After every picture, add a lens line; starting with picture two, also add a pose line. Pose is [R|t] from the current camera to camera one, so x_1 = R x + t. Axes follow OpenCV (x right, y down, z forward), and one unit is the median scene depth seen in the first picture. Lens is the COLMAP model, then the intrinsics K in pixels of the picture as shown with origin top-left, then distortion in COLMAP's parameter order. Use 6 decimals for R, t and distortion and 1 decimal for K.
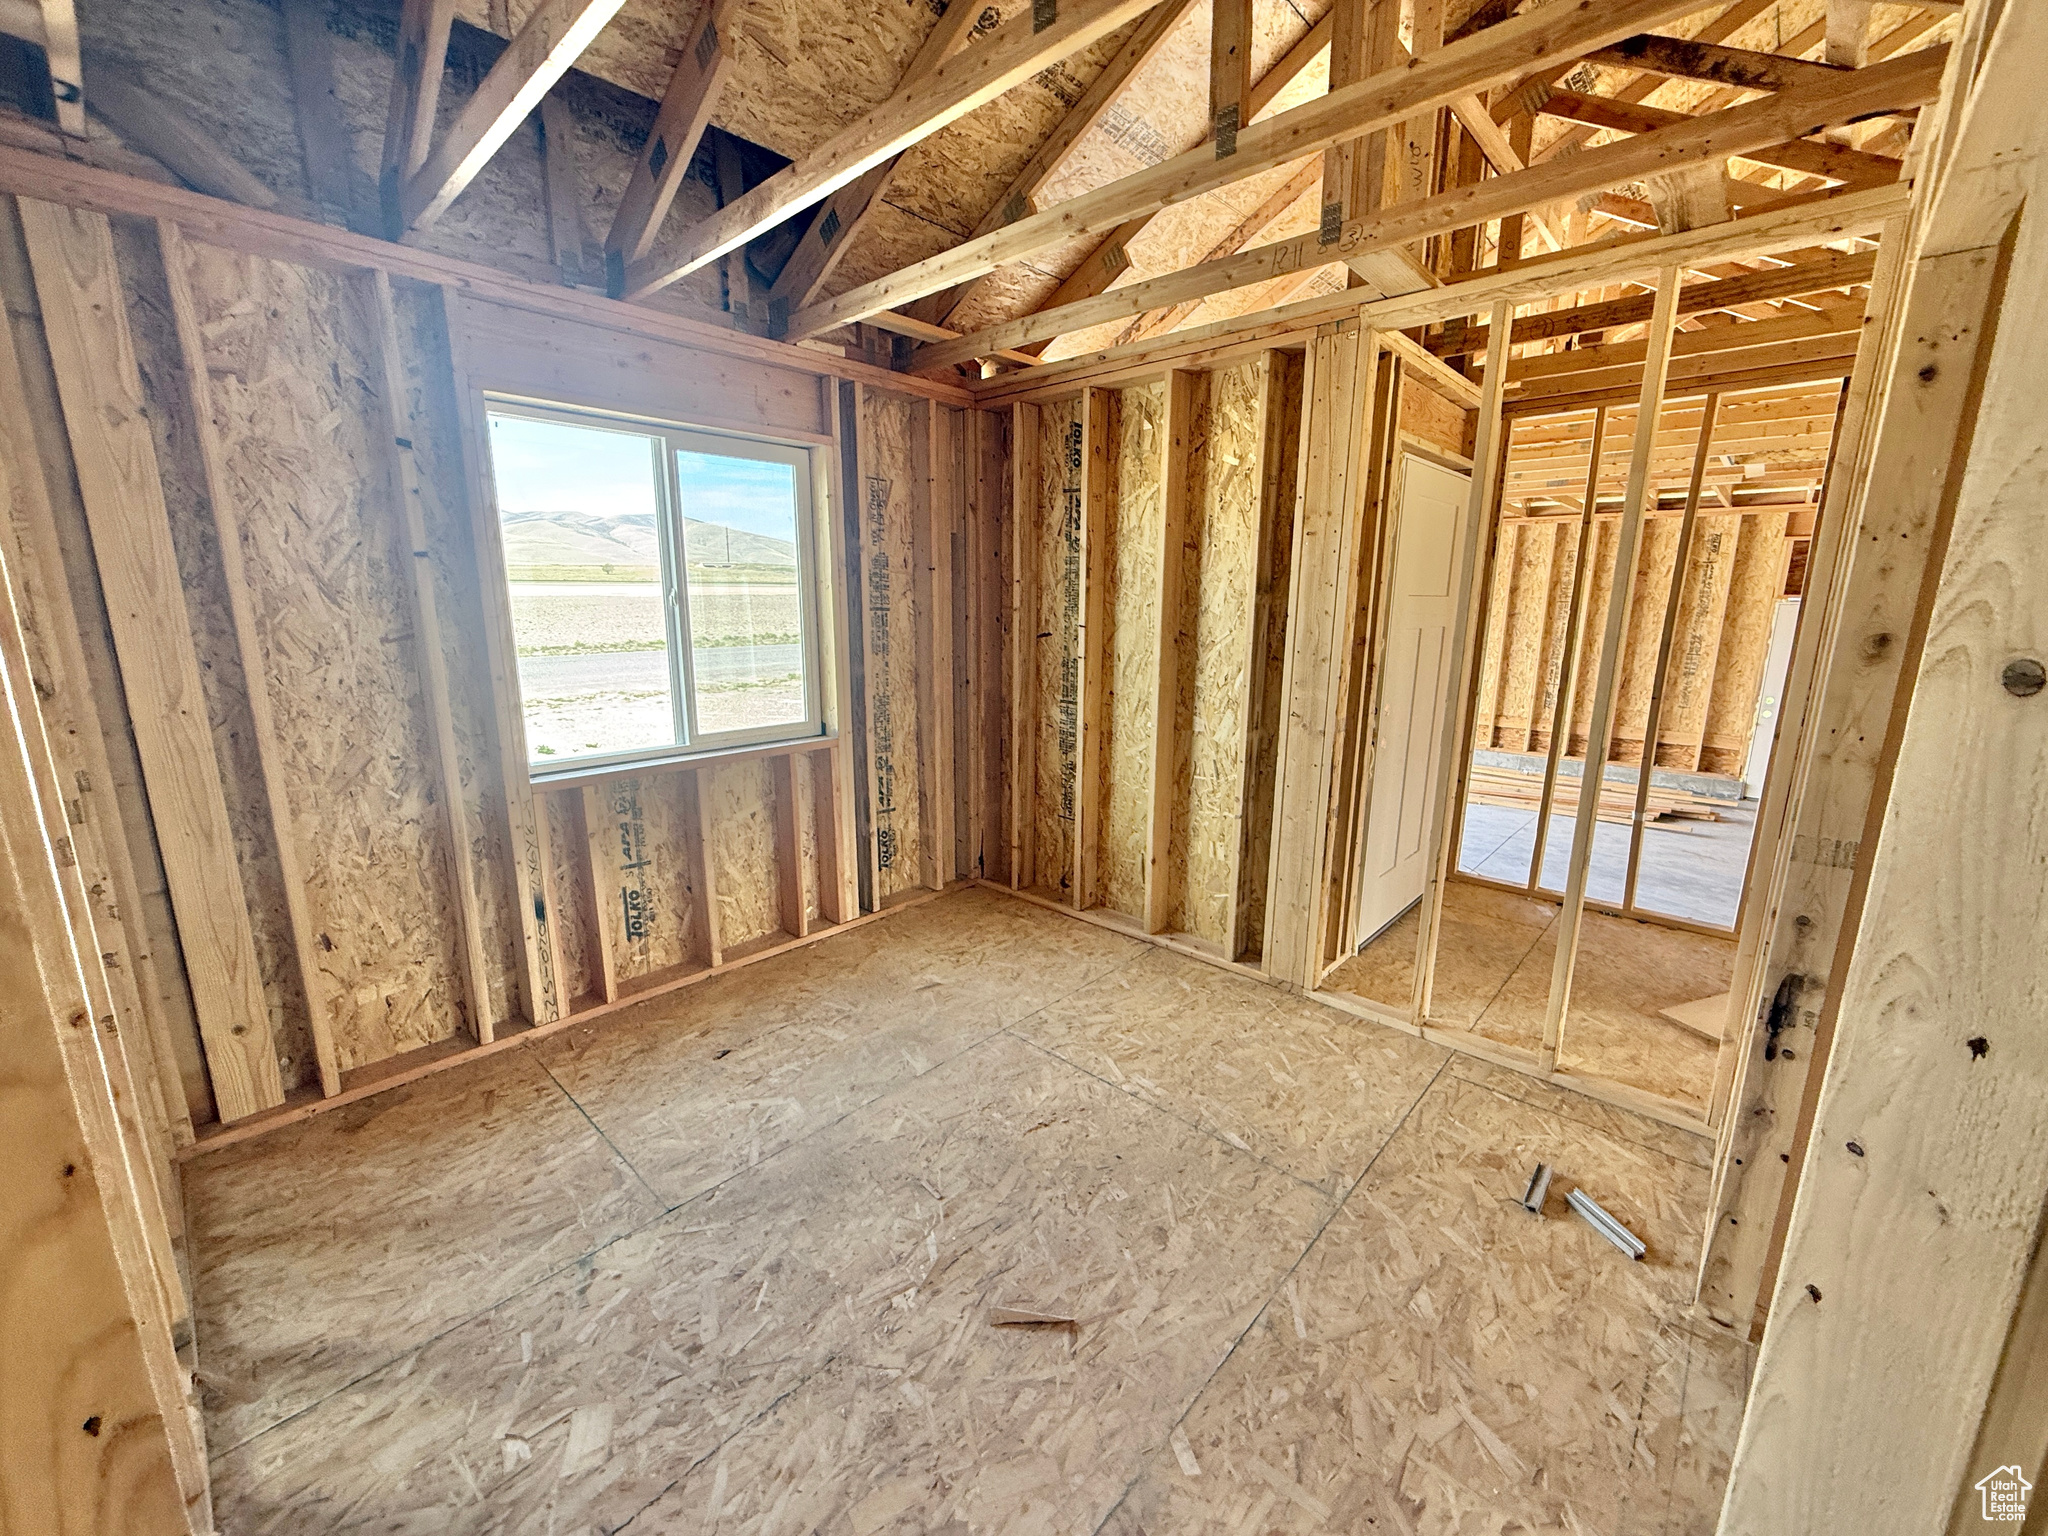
lens RADIAL K [[811.4, 0, 1021.7], [0, 811.4, 762.5], [0, 0, 1]] dist [0.000657, 0.000017]
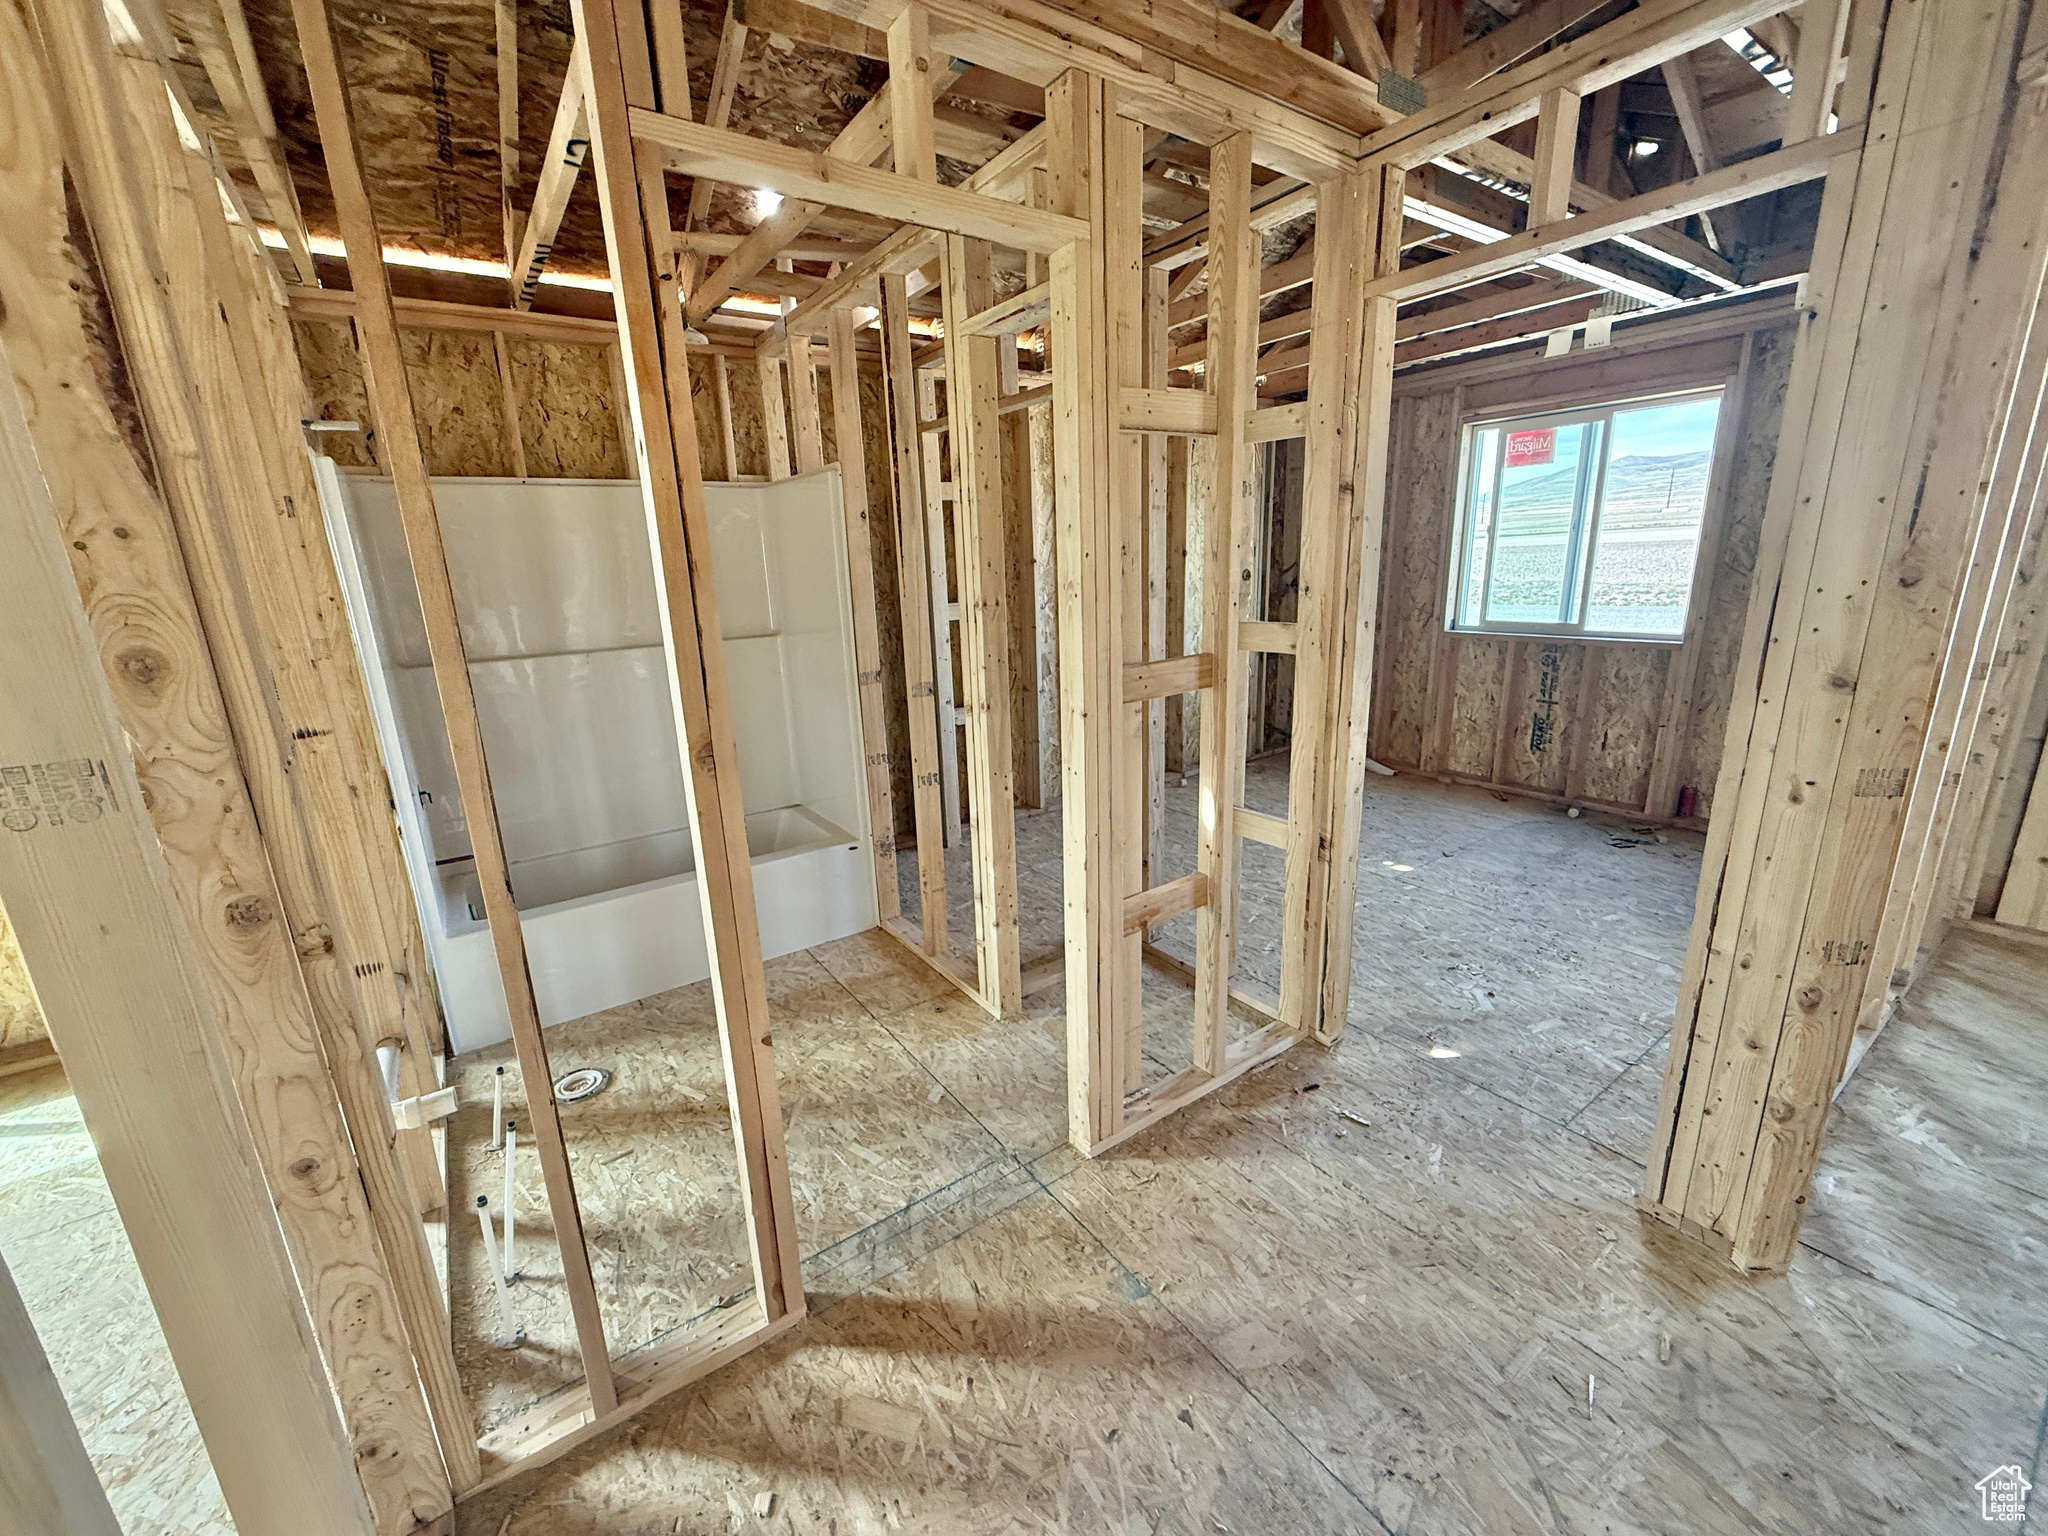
lens RADIAL K [[811.4, 0, 1021.0], [0, 811.4, 763.1], [0, 0, 1]] dist [0.000657, 0.000017]
pose [[-0.209557, 0.239769, -0.947944, 0.647648], [-0.163526, 0.947222, 0.275736, 0.116952], [0.964026, 0.212796, -0.159288, -0.446237]]
